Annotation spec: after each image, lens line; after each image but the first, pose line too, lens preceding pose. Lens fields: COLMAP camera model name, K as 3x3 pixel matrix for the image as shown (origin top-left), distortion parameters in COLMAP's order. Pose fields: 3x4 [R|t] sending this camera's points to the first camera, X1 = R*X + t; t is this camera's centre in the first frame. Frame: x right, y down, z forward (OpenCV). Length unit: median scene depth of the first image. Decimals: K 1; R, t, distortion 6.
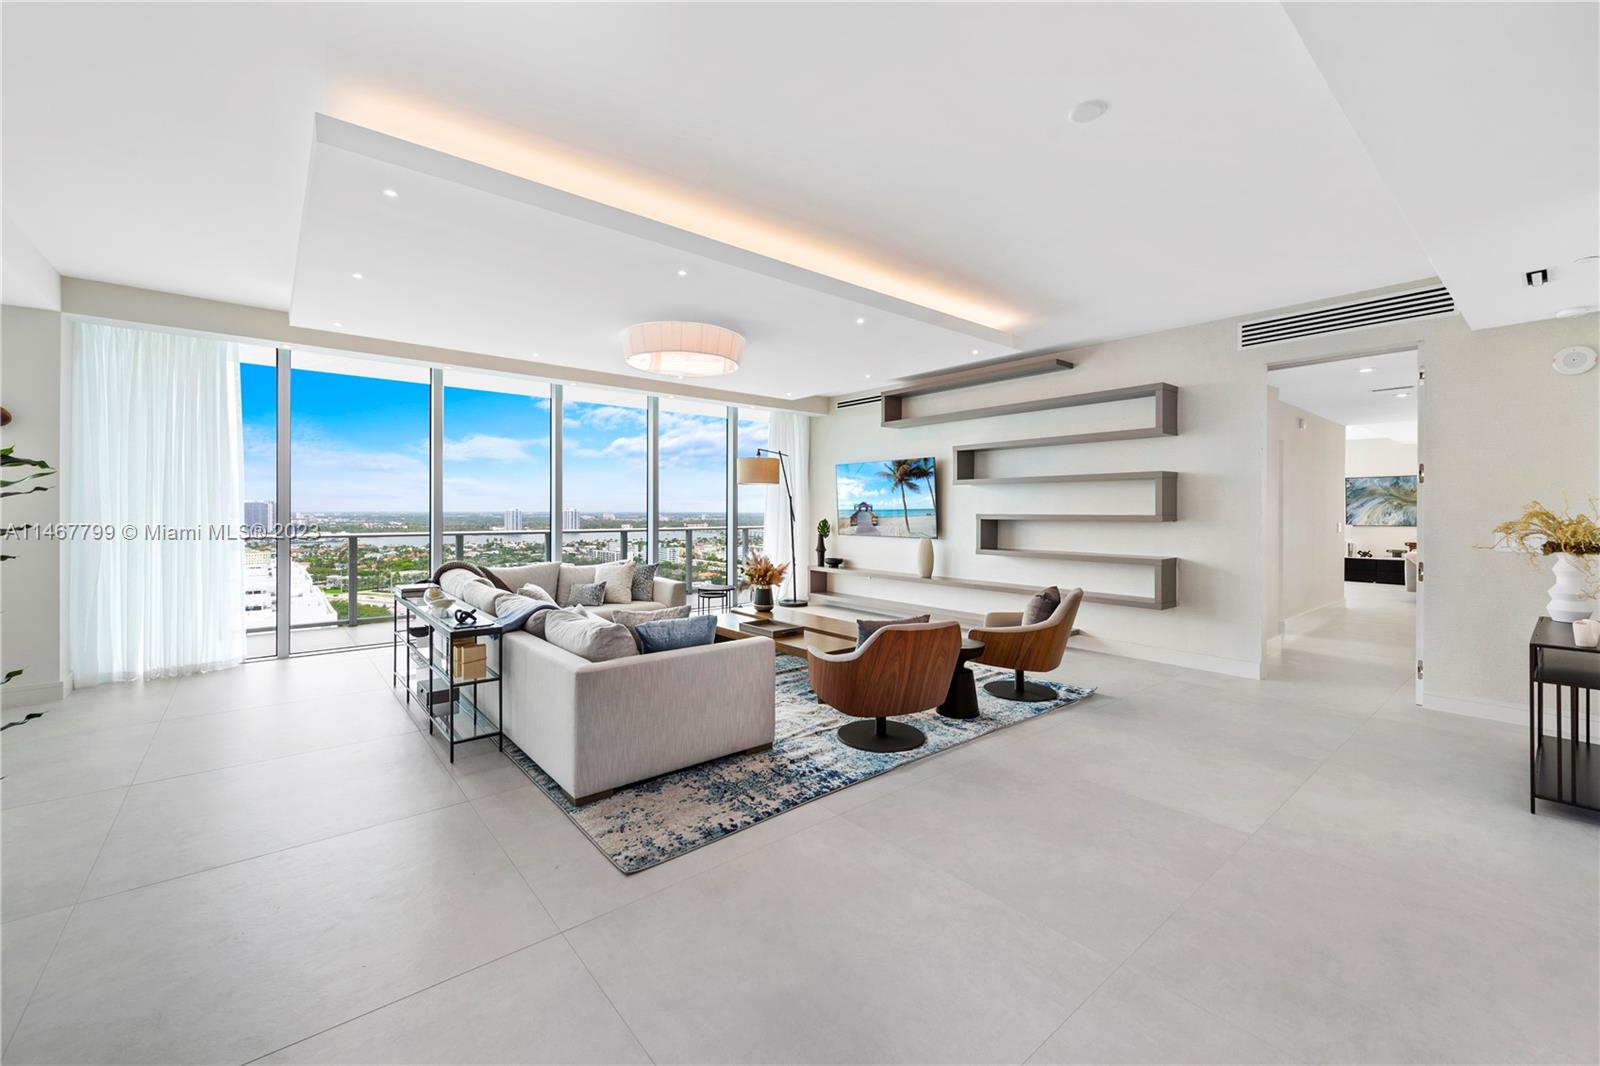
lens RADIAL K [[642.4, 0, 799.9], [0, 642.4, 508.5], [0, 0, 1]] dist [0.000087, -0.000085]
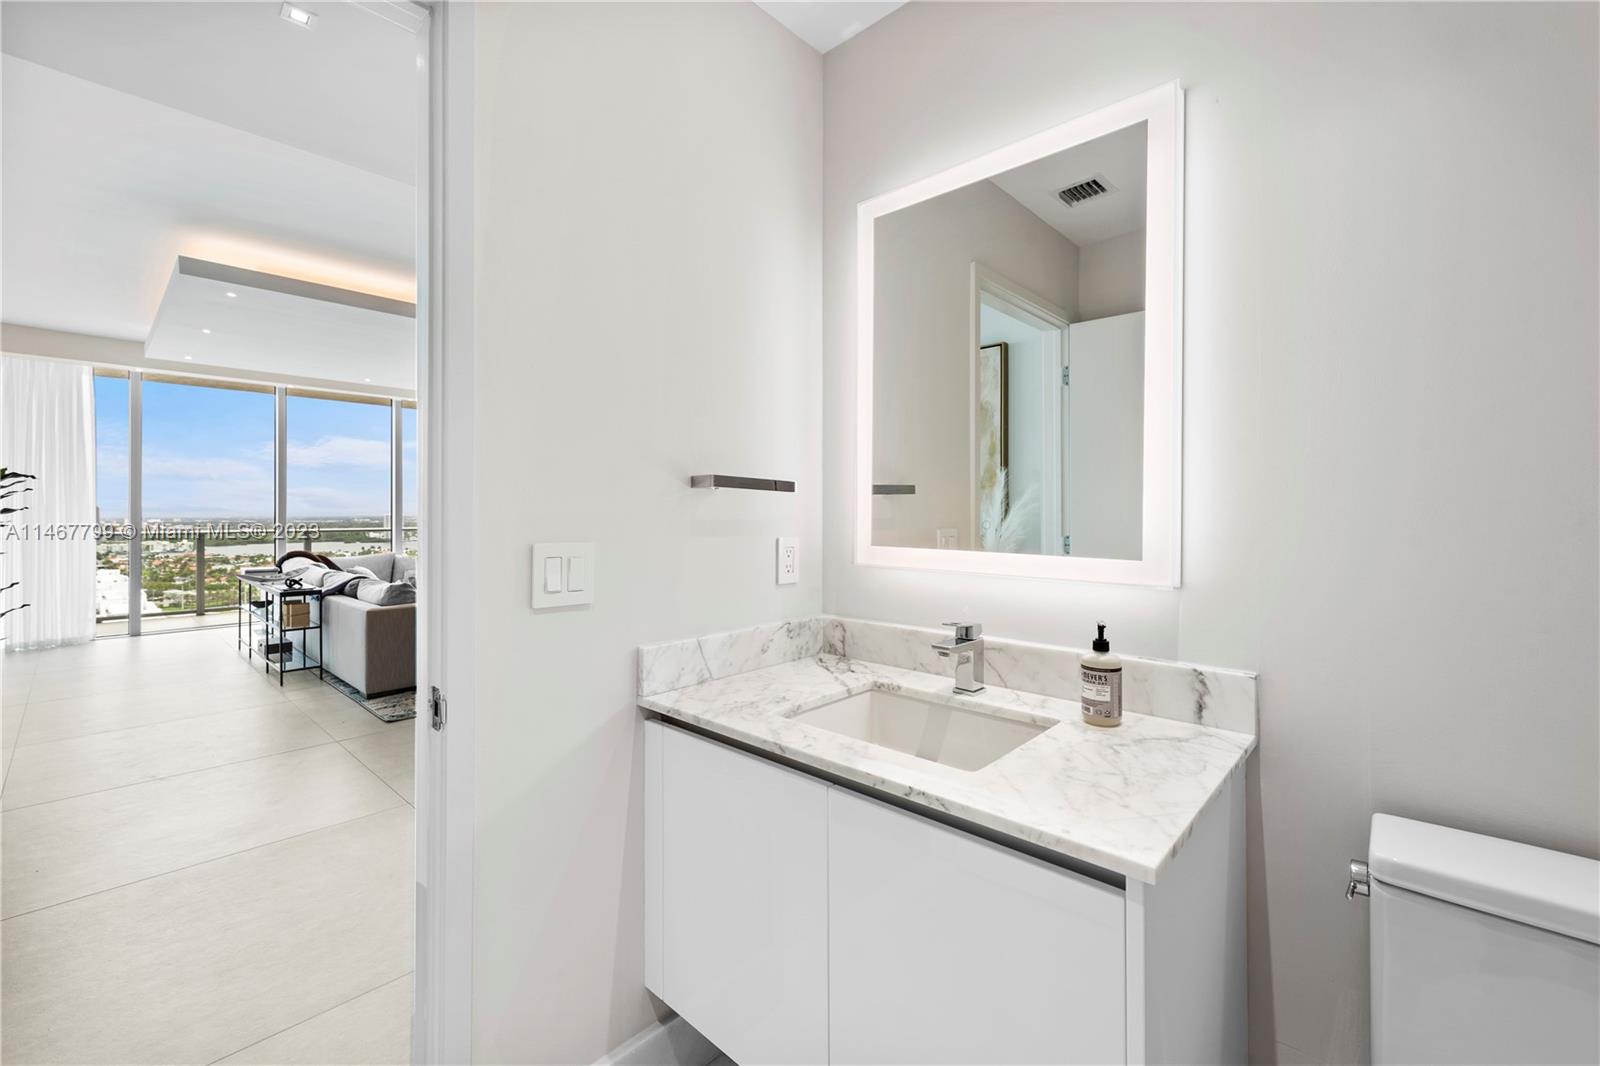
lens RADIAL K [[671.6, 0, 800.3], [0, 671.6, 507.8], [0, 0, 1]] dist [0.000542, 0.000415]
pose [[0.992353, -0.004280, 0.123357, 0.322807], [0.004883, 0.999978, -0.004589, 0.016907], [-0.123335, 0.005156, 0.992352, -0.477954]]
